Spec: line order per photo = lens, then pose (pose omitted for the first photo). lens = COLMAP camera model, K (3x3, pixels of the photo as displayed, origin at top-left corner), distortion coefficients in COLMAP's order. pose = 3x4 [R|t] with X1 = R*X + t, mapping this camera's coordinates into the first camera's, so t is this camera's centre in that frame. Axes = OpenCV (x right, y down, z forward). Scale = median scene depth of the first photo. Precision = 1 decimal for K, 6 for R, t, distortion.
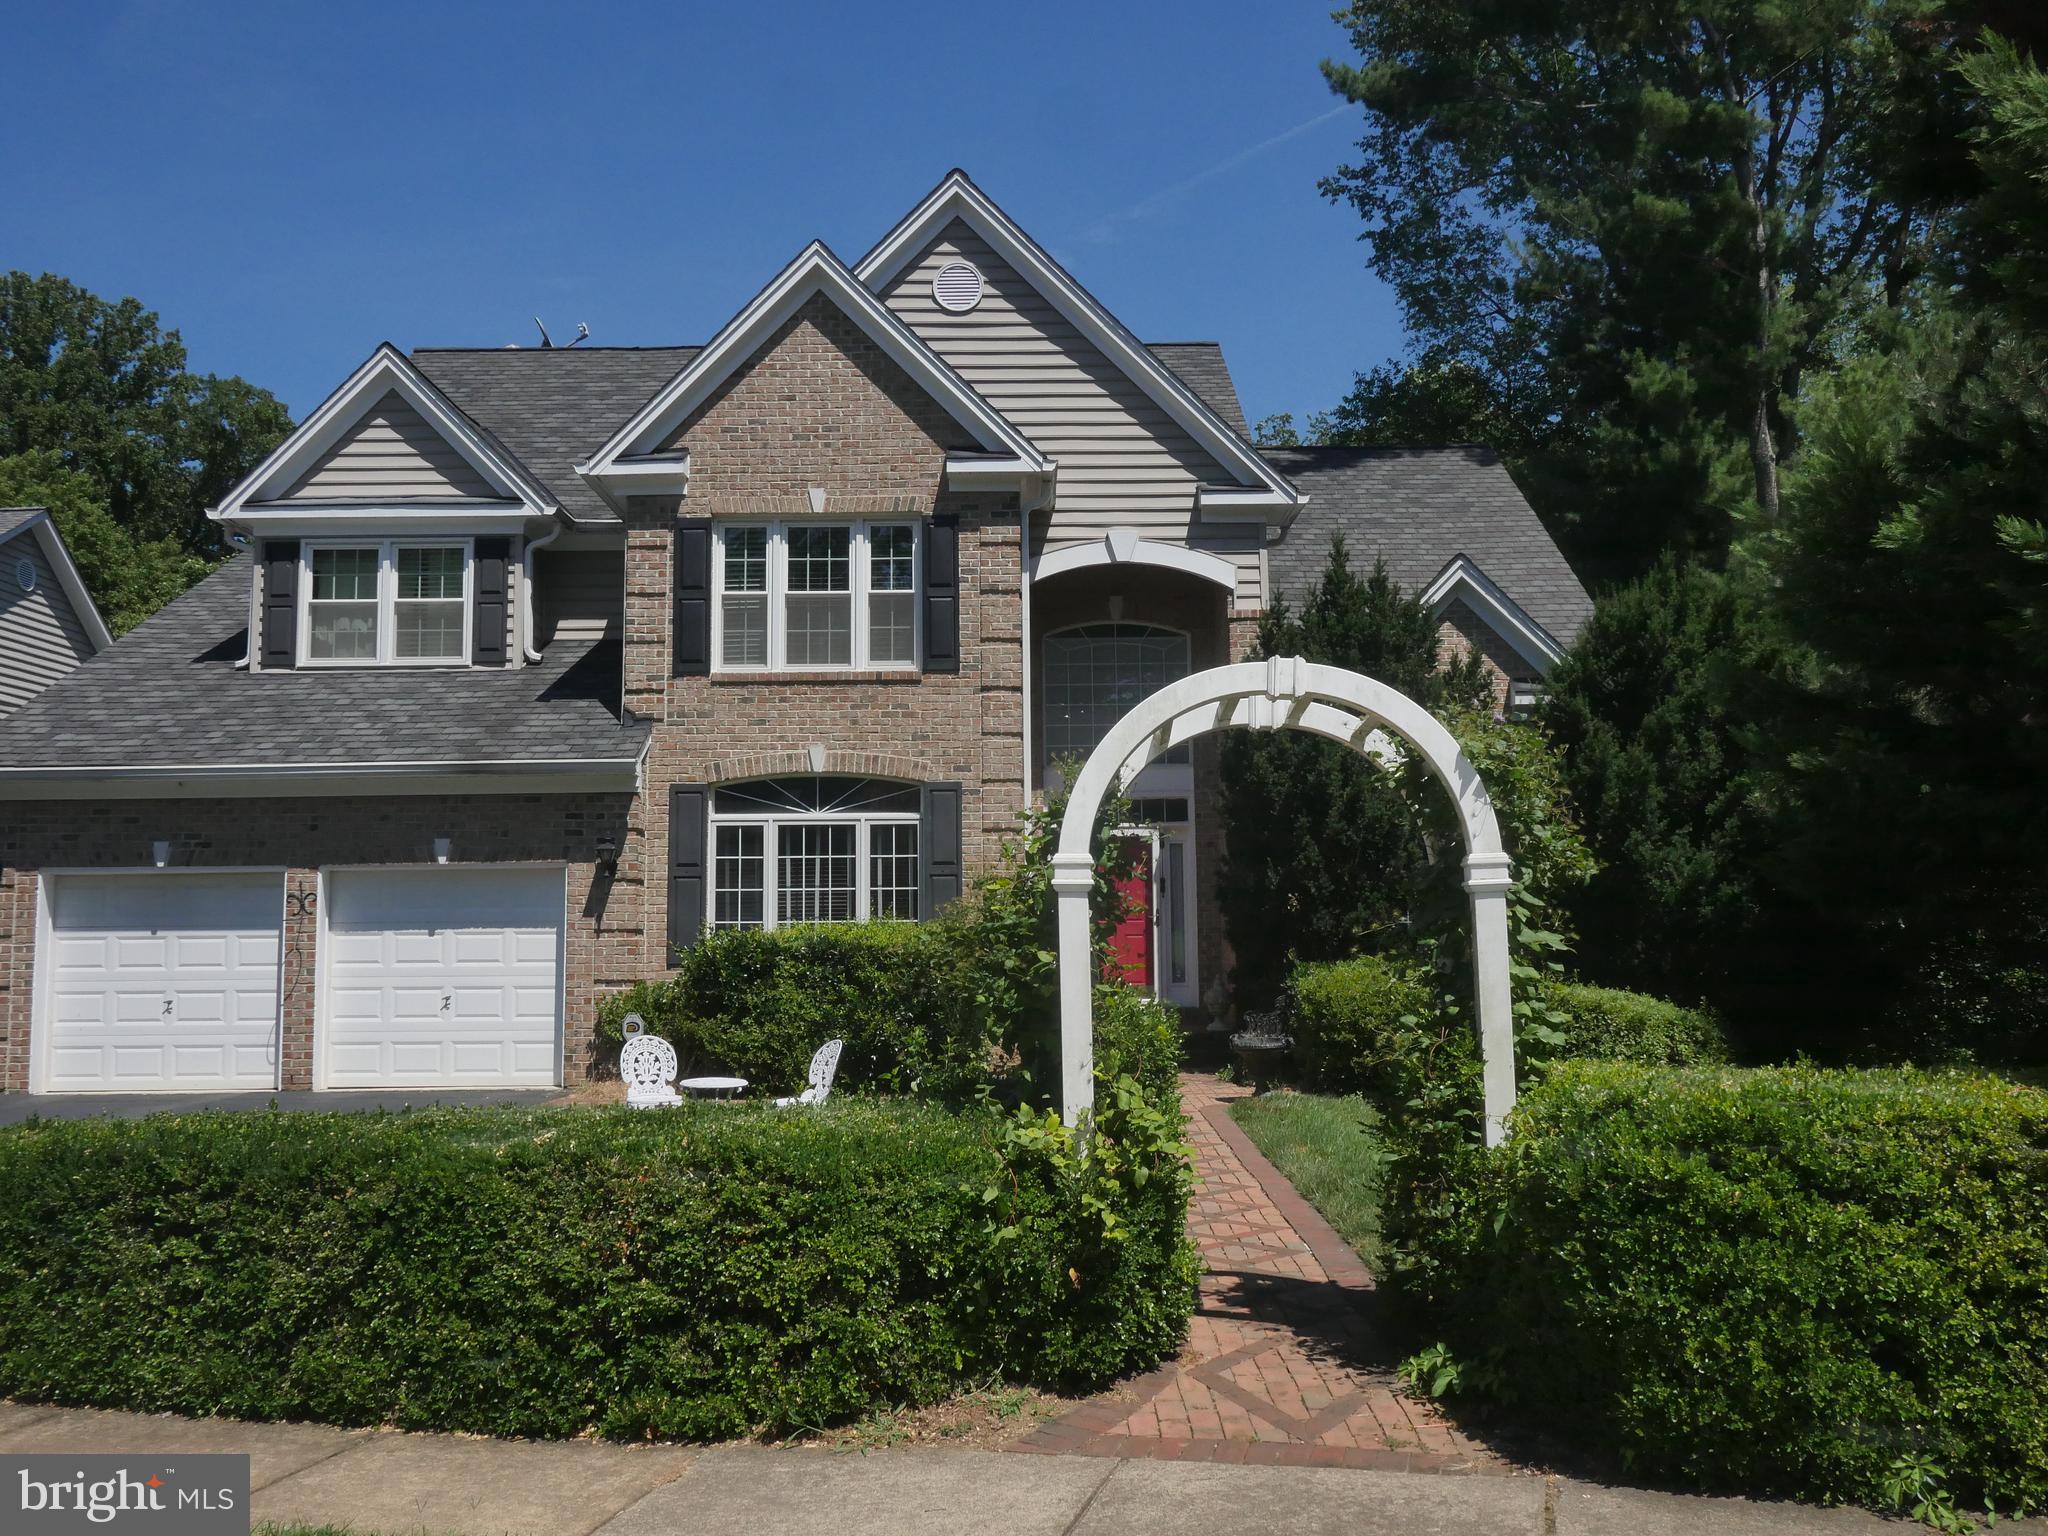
lens RADIAL K [[1686.1, 0, 1024.0], [0, 1686.1, 768.0], [0, 0, 1]] dist [-0.006870, -0.002325]
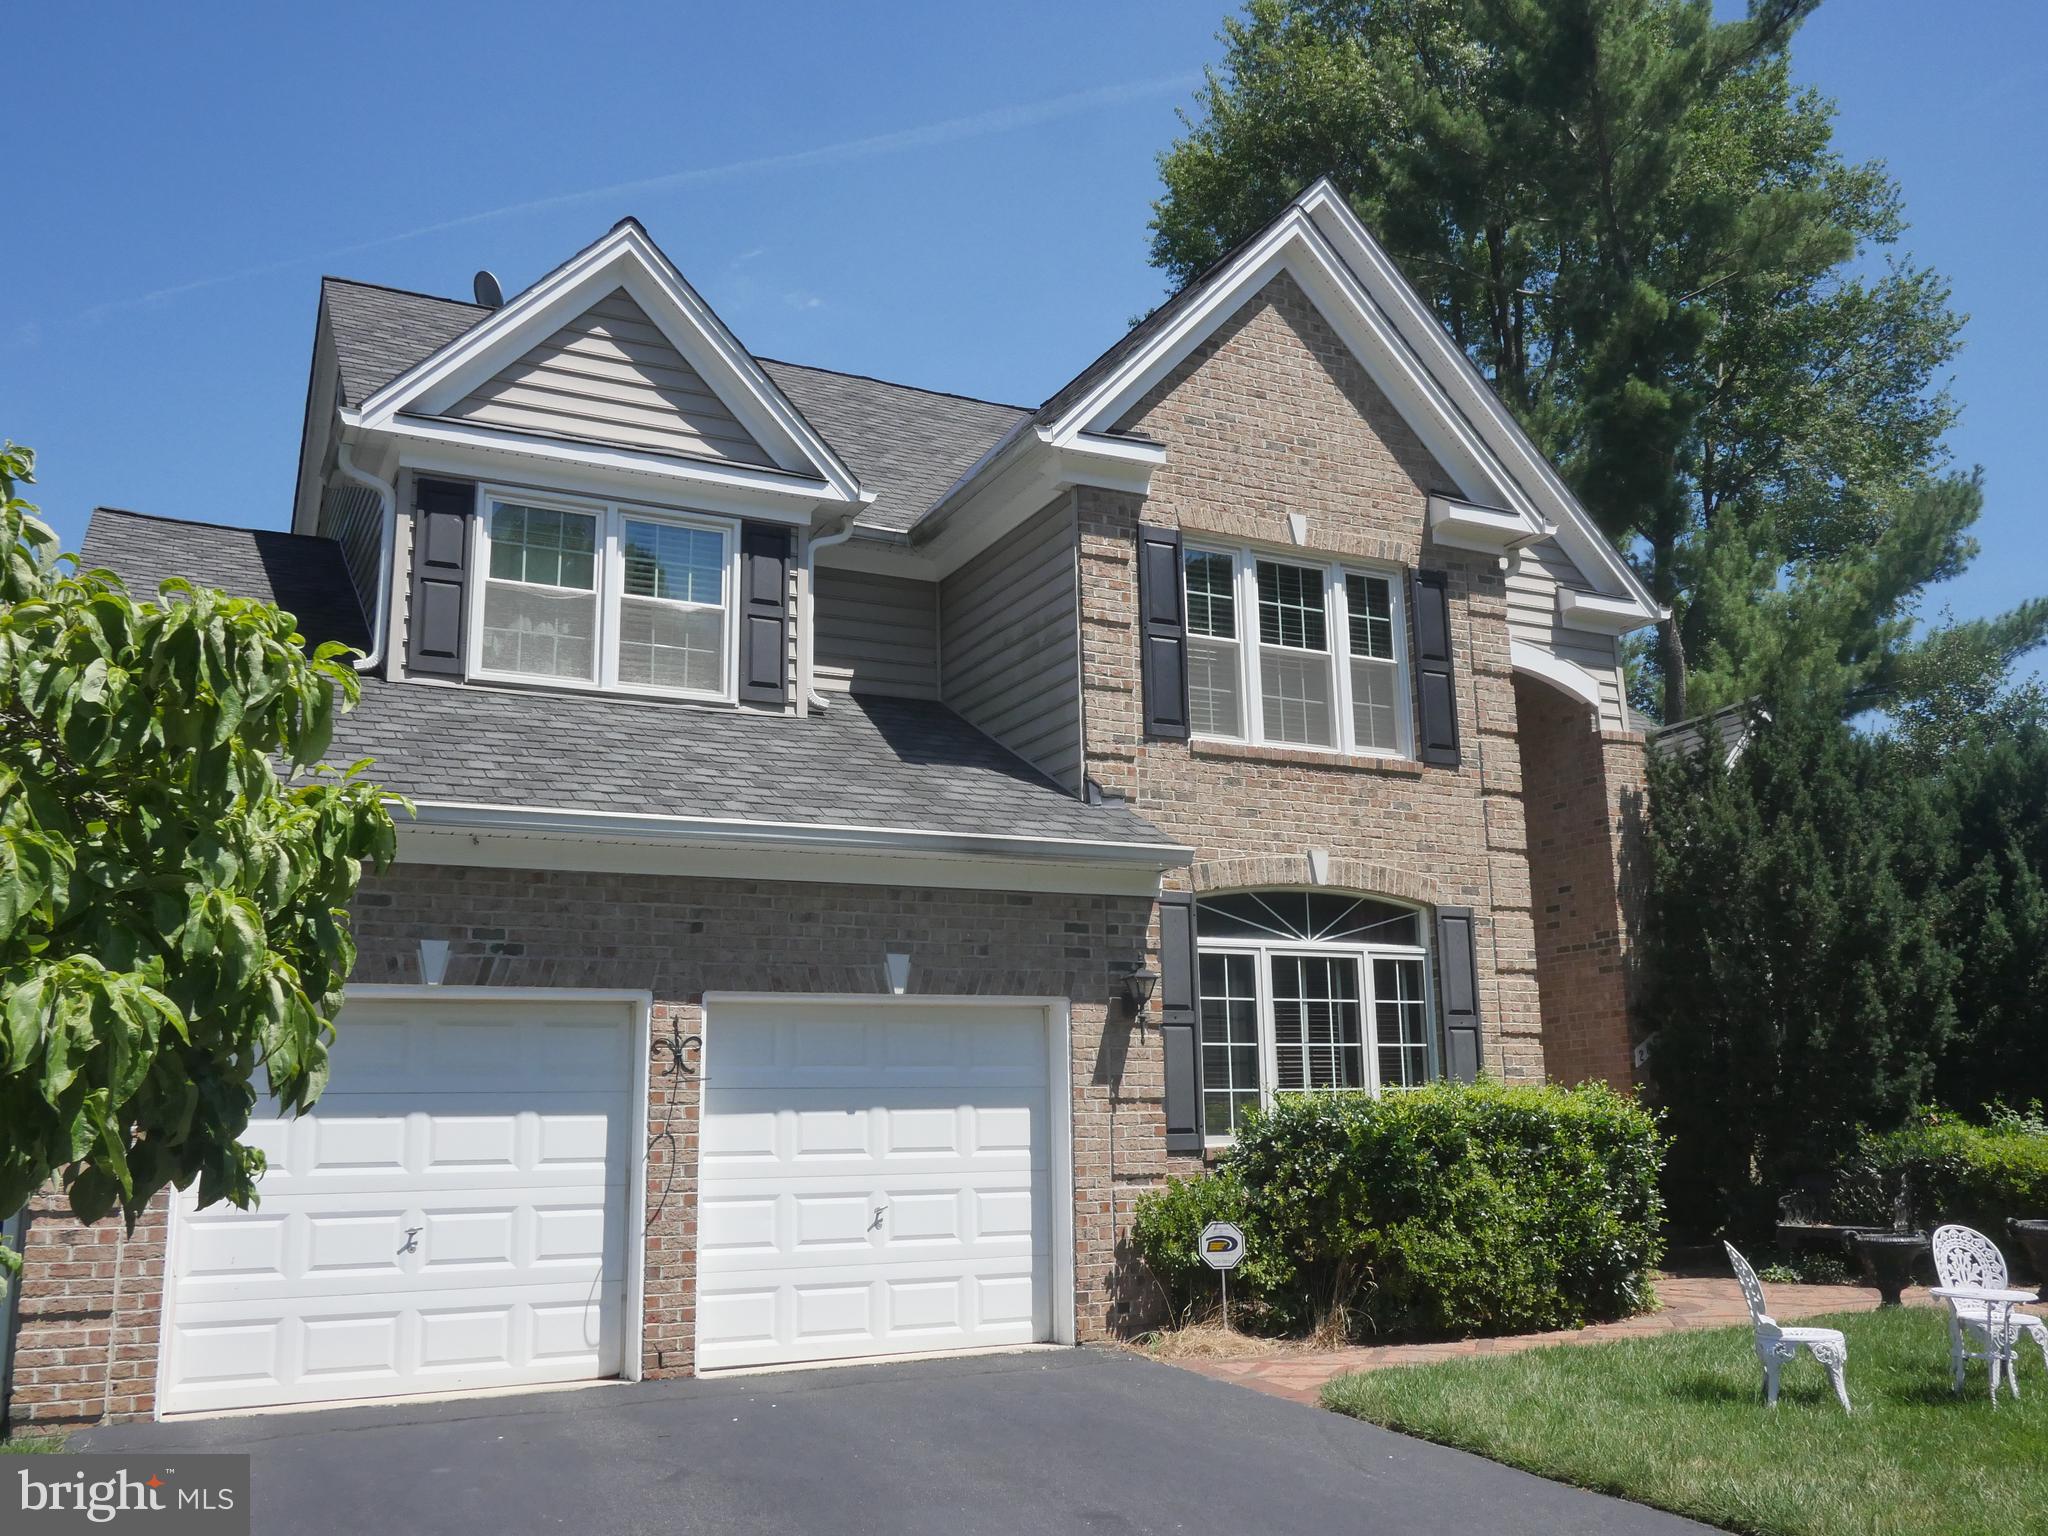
lens RADIAL K [[1723.3, 0, 1024.0], [0, 1723.3, 768.0], [0, 0, 1]] dist [-0.012239, -0.004113]
pose [[0.895682, 0.084564, 0.436580, -0.568077], [-0.030696, 0.991168, -0.129012, 0.052522], [-0.443633, 0.102152, 0.890367, 0.374998]]
